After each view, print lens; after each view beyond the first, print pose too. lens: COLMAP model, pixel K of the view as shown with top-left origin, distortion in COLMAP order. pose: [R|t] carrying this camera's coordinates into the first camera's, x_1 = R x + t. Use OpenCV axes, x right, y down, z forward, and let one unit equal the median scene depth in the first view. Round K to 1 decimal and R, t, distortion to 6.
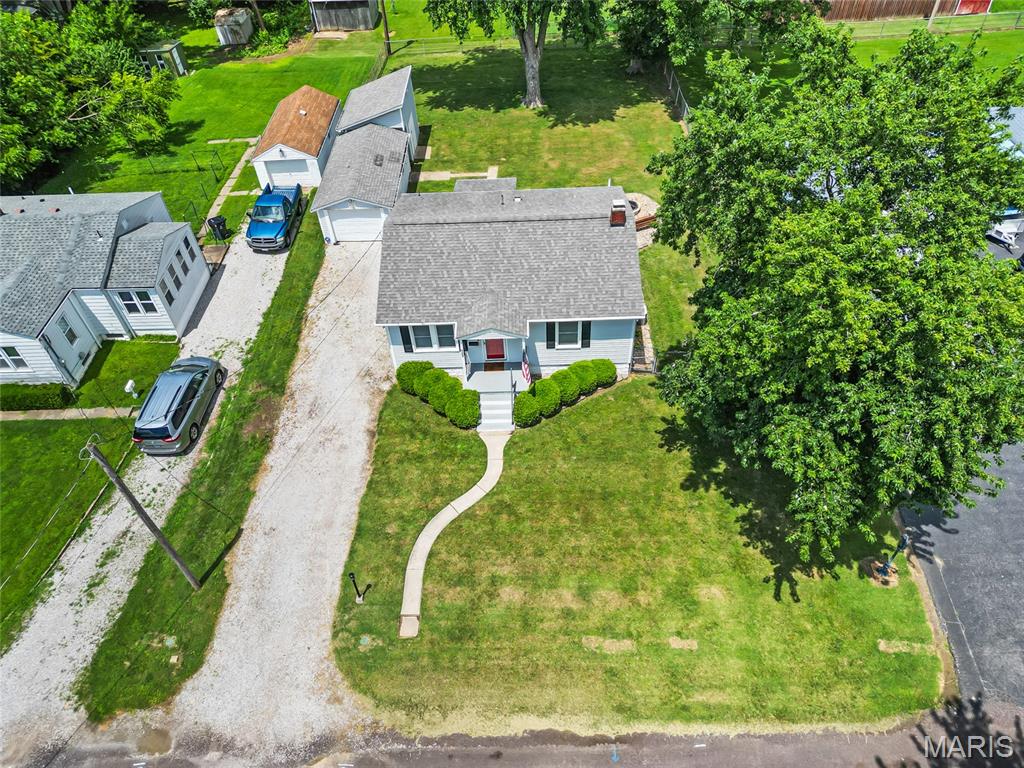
lens RADIAL K [[717.1, 0, 512.0], [0, 717.1, 384.0], [0, 0, 1]] dist [0.084202, -0.088622]
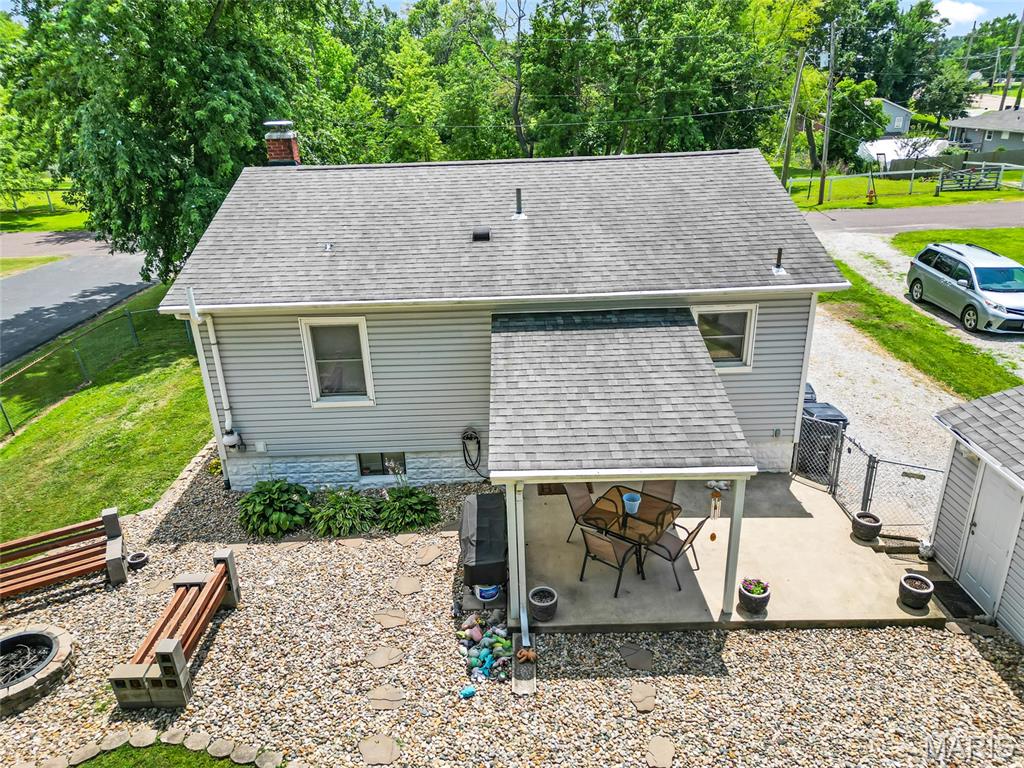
lens RADIAL K [[717.1, 0, 512.0], [0, 717.1, 384.0], [0, 0, 1]] dist [0.084202, -0.088622]
pose [[-0.996969, 0.076353, 0.014960, -0.010322], [0.041524, 0.359547, 0.932203, -0.715269], [0.065797, 0.929998, -0.361627, 1.494113]]
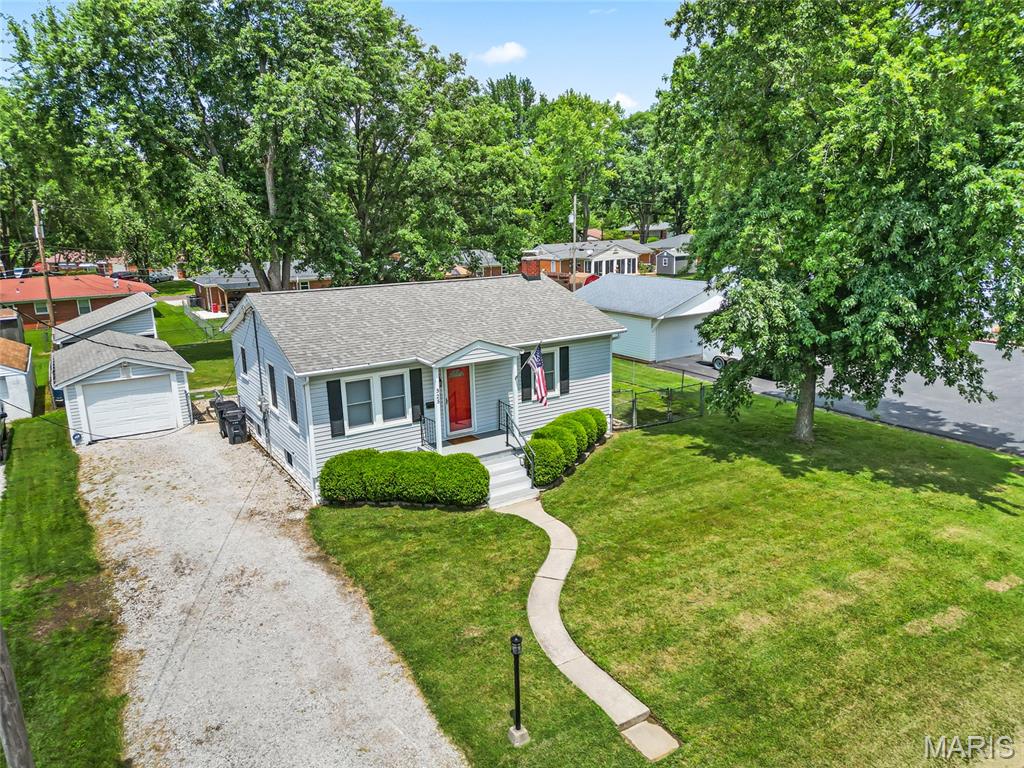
lens RADIAL K [[717.1, 0, 512.0], [0, 717.1, 384.0], [0, 0, 1]] dist [0.084202, -0.088622]
pose [[0.843711, -0.101853, 0.527046, -0.384360], [0.380301, 0.806344, -0.452968, 0.294215], [-0.378844, 0.582611, 0.719056, 0.515157]]
